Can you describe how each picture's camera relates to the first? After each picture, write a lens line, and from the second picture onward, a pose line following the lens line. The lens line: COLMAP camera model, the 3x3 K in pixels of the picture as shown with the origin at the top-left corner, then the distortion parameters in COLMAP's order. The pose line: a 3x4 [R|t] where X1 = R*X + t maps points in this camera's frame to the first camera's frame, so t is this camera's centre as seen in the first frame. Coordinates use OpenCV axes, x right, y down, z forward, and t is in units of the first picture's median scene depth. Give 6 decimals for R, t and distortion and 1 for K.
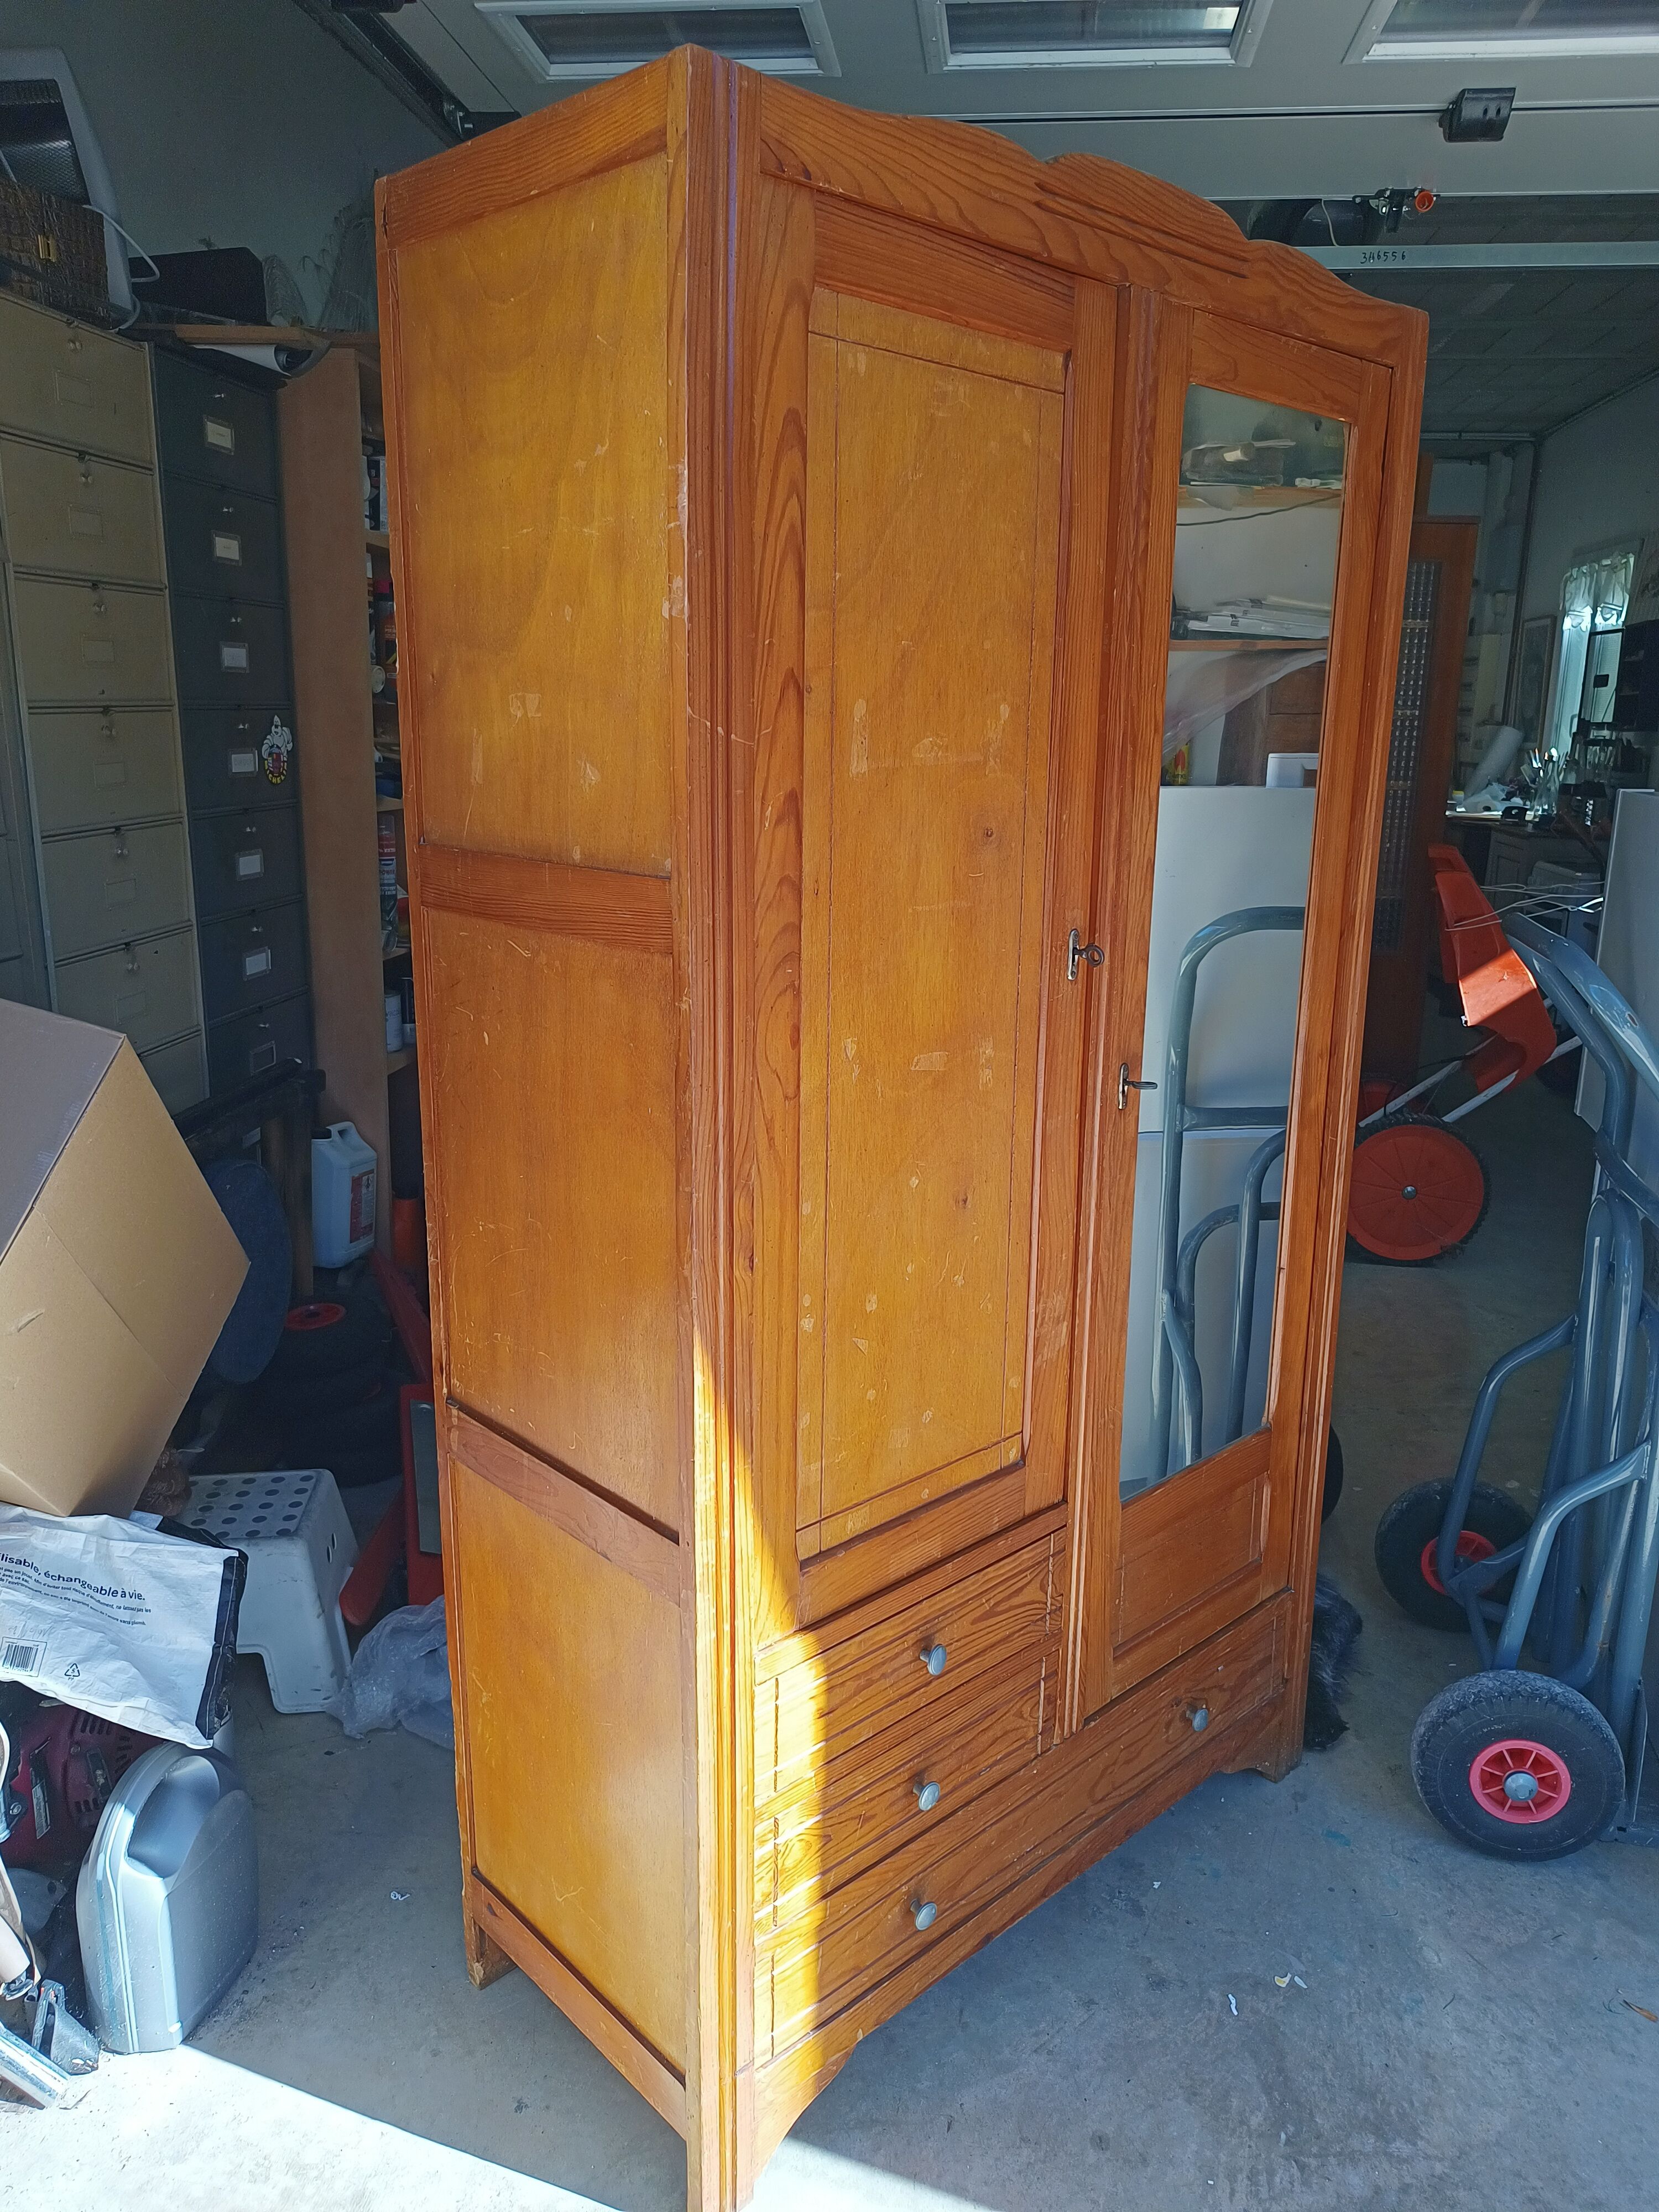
lens RADIAL K [[1668.7, 0, 889.9], [0, 1668.7, 1112.1], [0, 0, 1]] dist [0.009551, -0.004601]
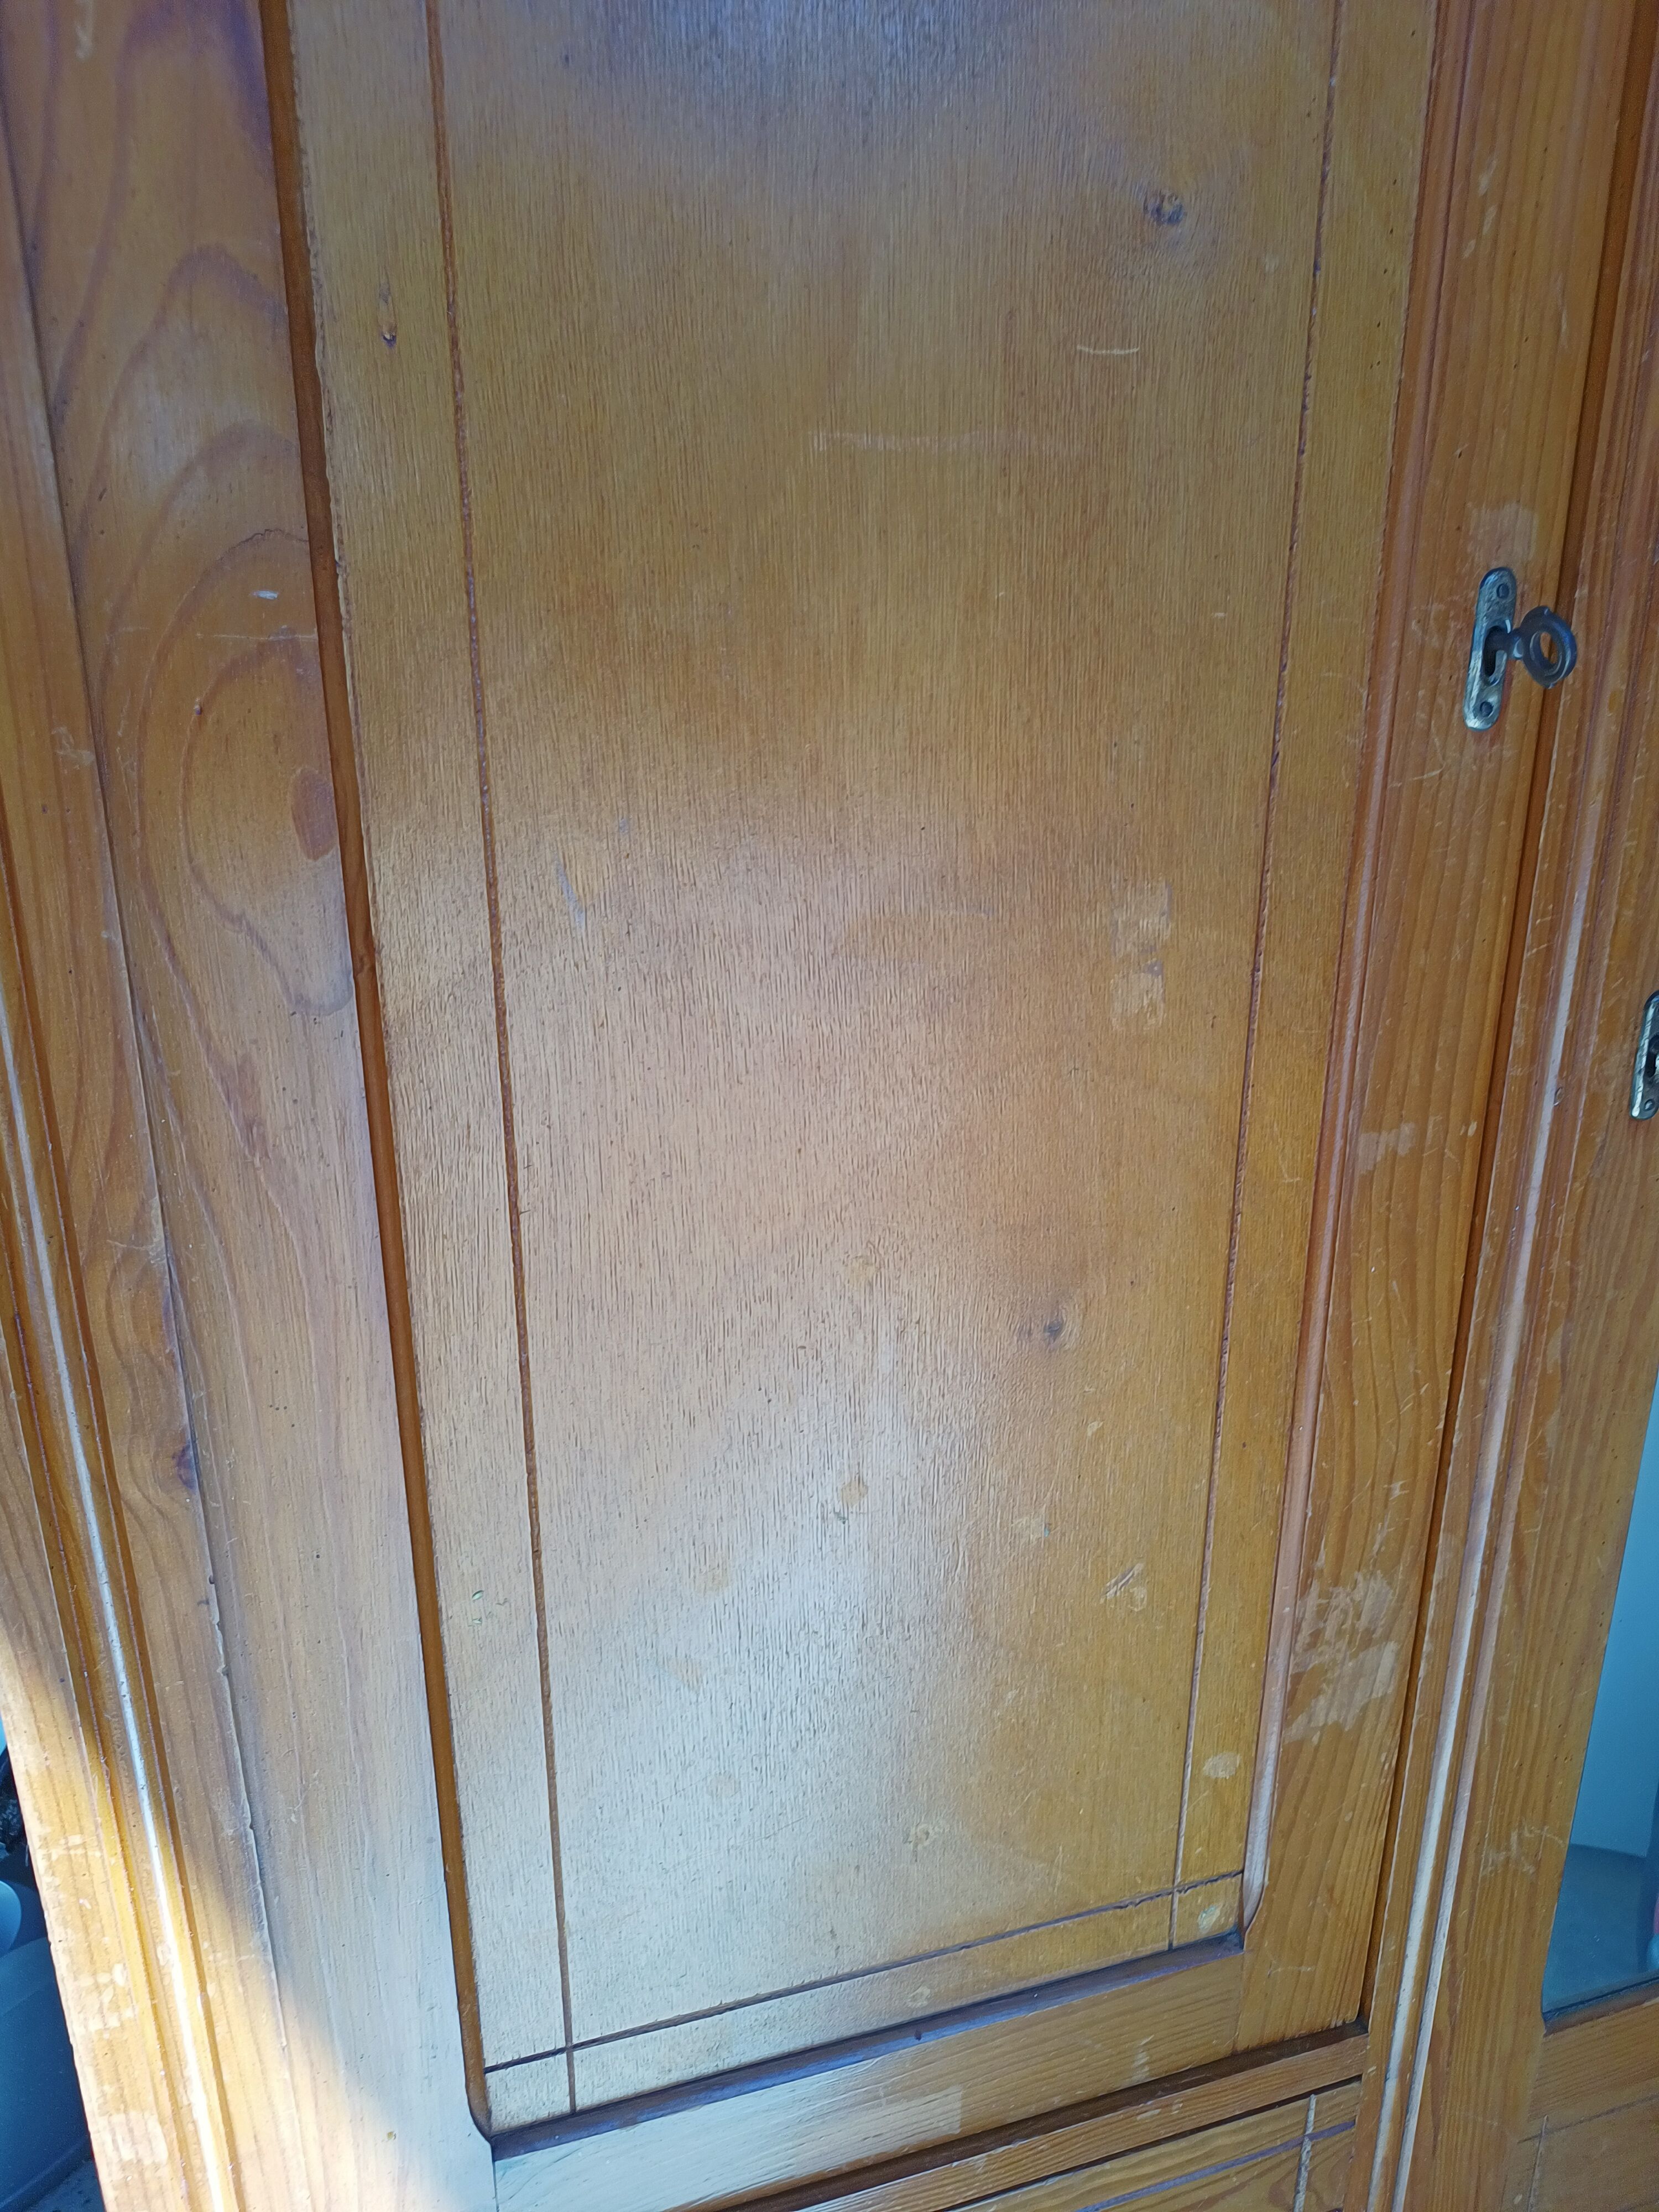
lens RADIAL K [[1681.1, 0, 834.3], [0, 1681.1, 1103.1], [0, 0, 1]] dist [-0.004269, 0.000713]
pose [[0.890967, 0.138788, -0.432338, 0.153805], [-0.096547, 0.988274, 0.118289, -0.033766], [0.443685, -0.063651, 0.893919, 0.659731]]
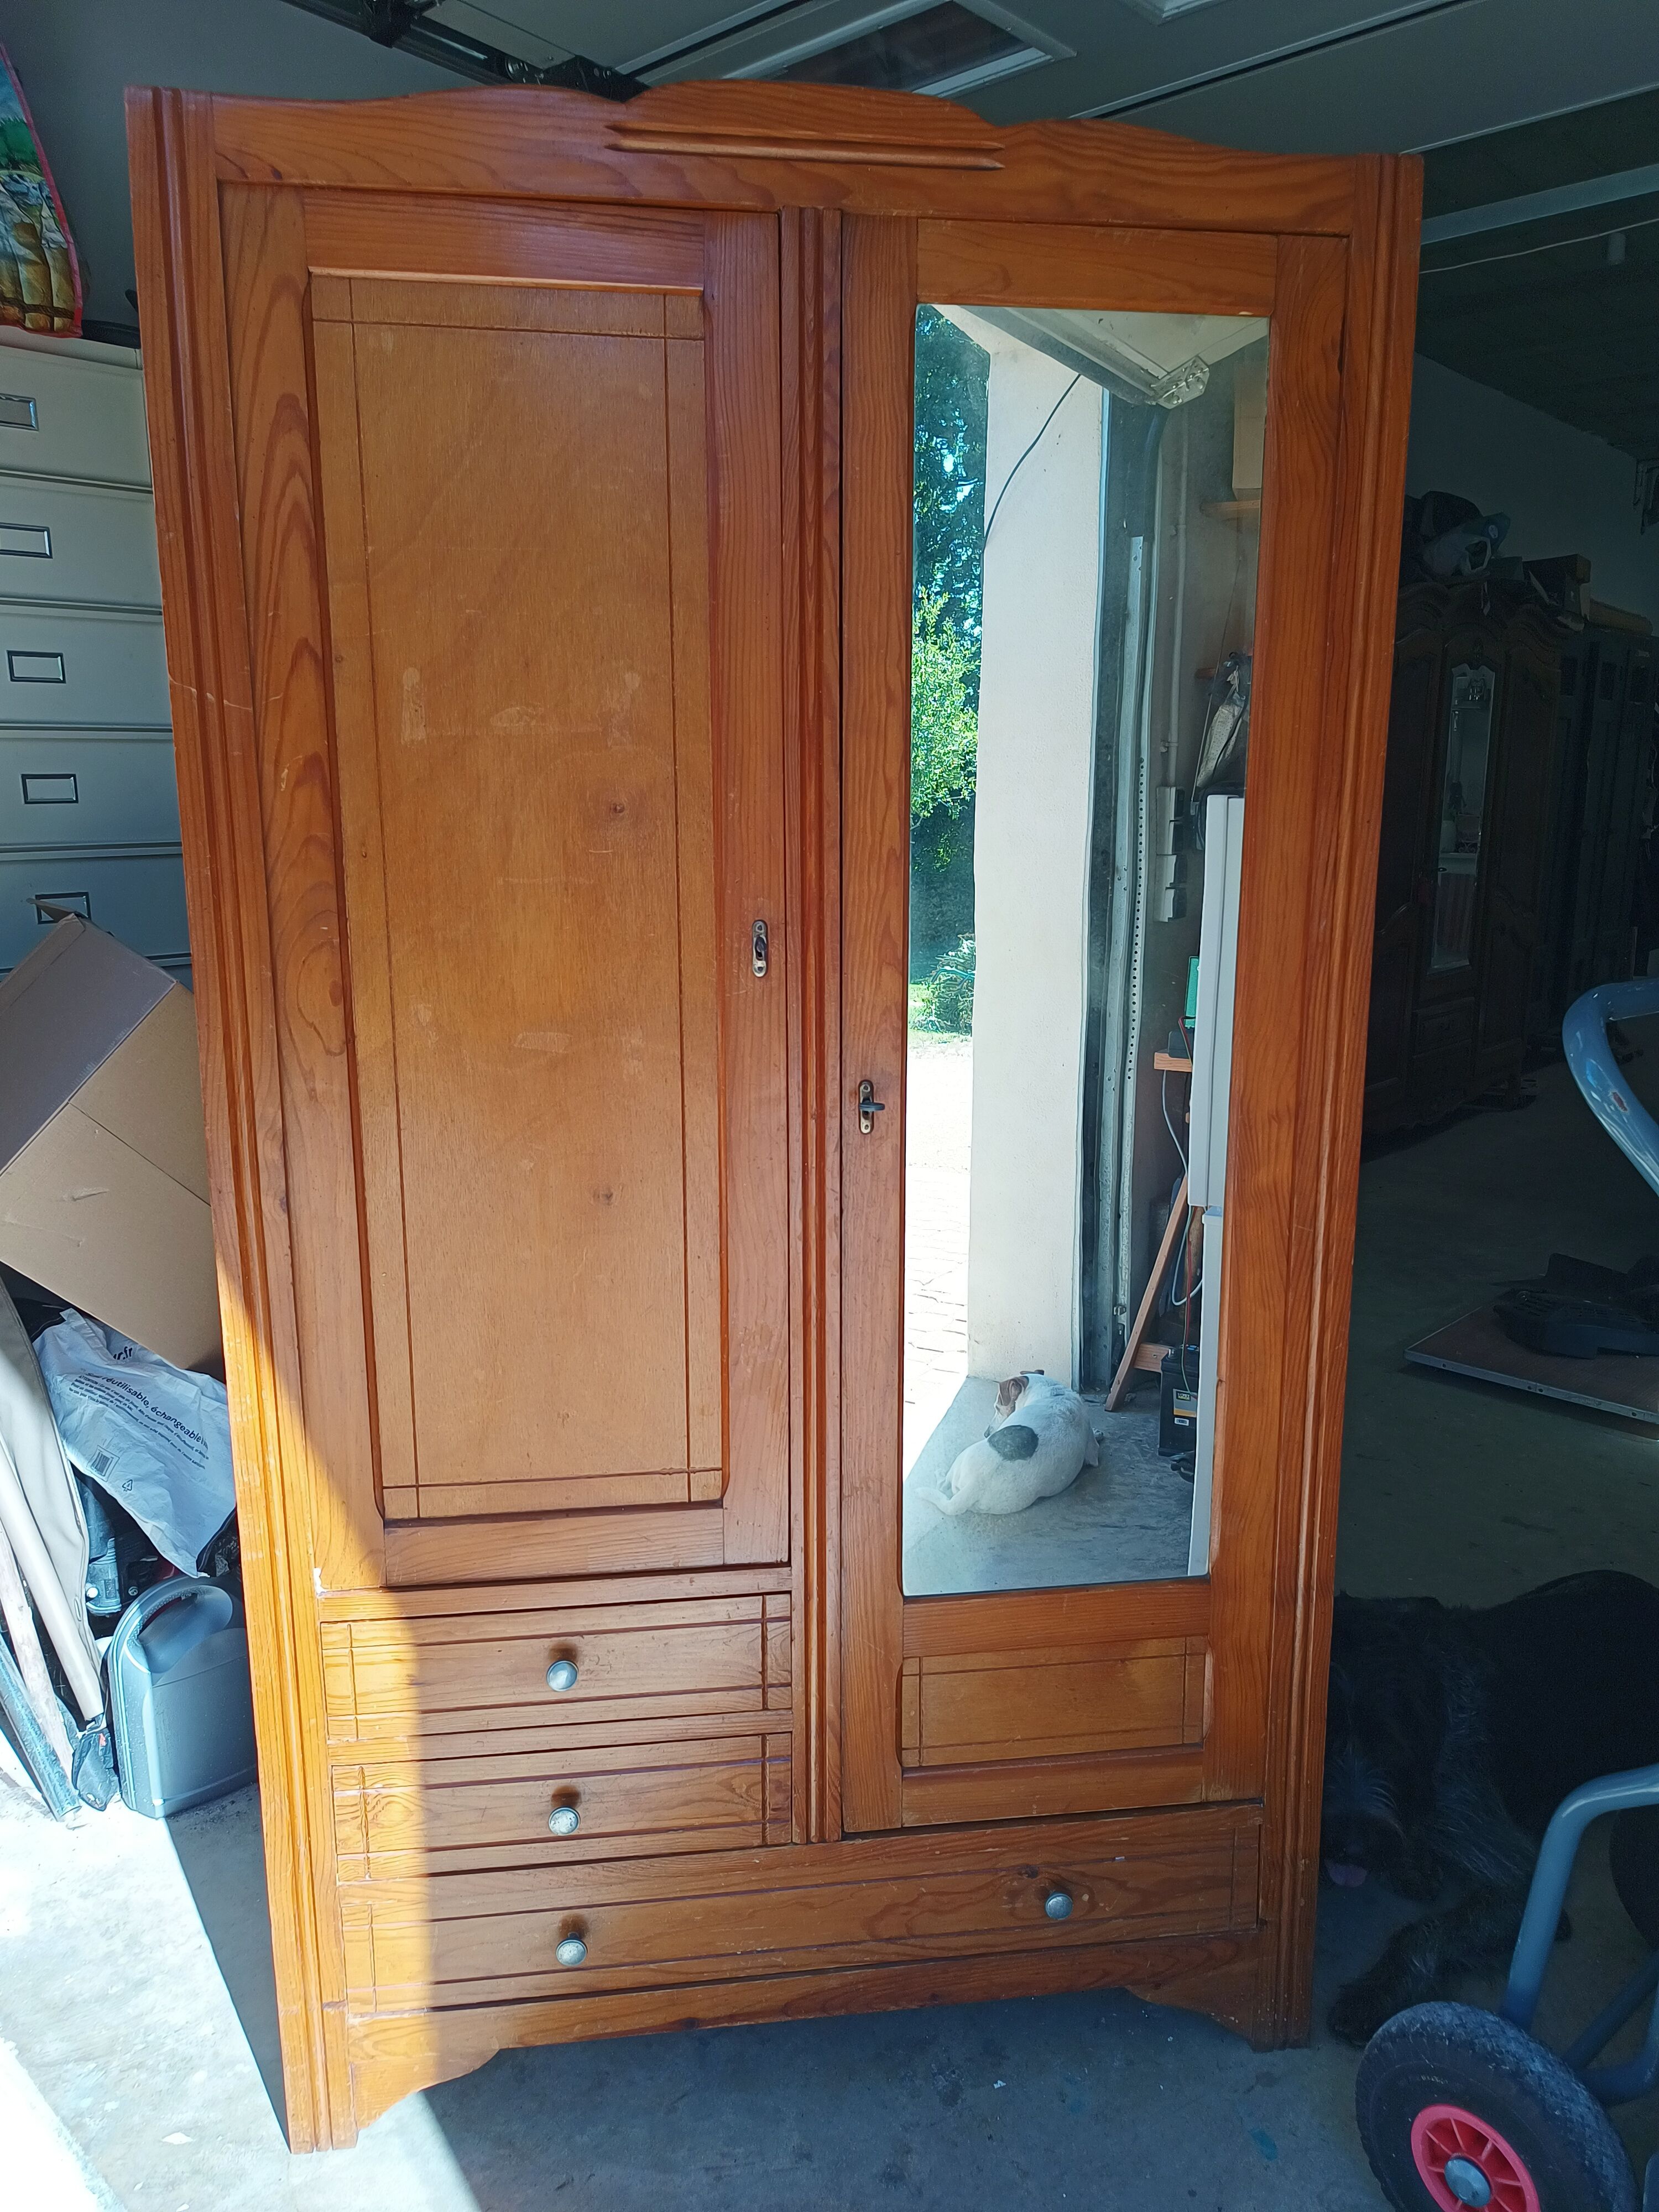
lens RADIAL K [[1679.0, 0, 829.5], [0, 1679.0, 1106.0], [0, 0, 1]] dist [-0.001767, 0.006744]
pose [[0.794012, 0.100481, -0.599540, 0.716118], [-0.131906, 0.991225, -0.008567, -0.006340], [0.593419, 0.085885, 0.800299, 0.308213]]
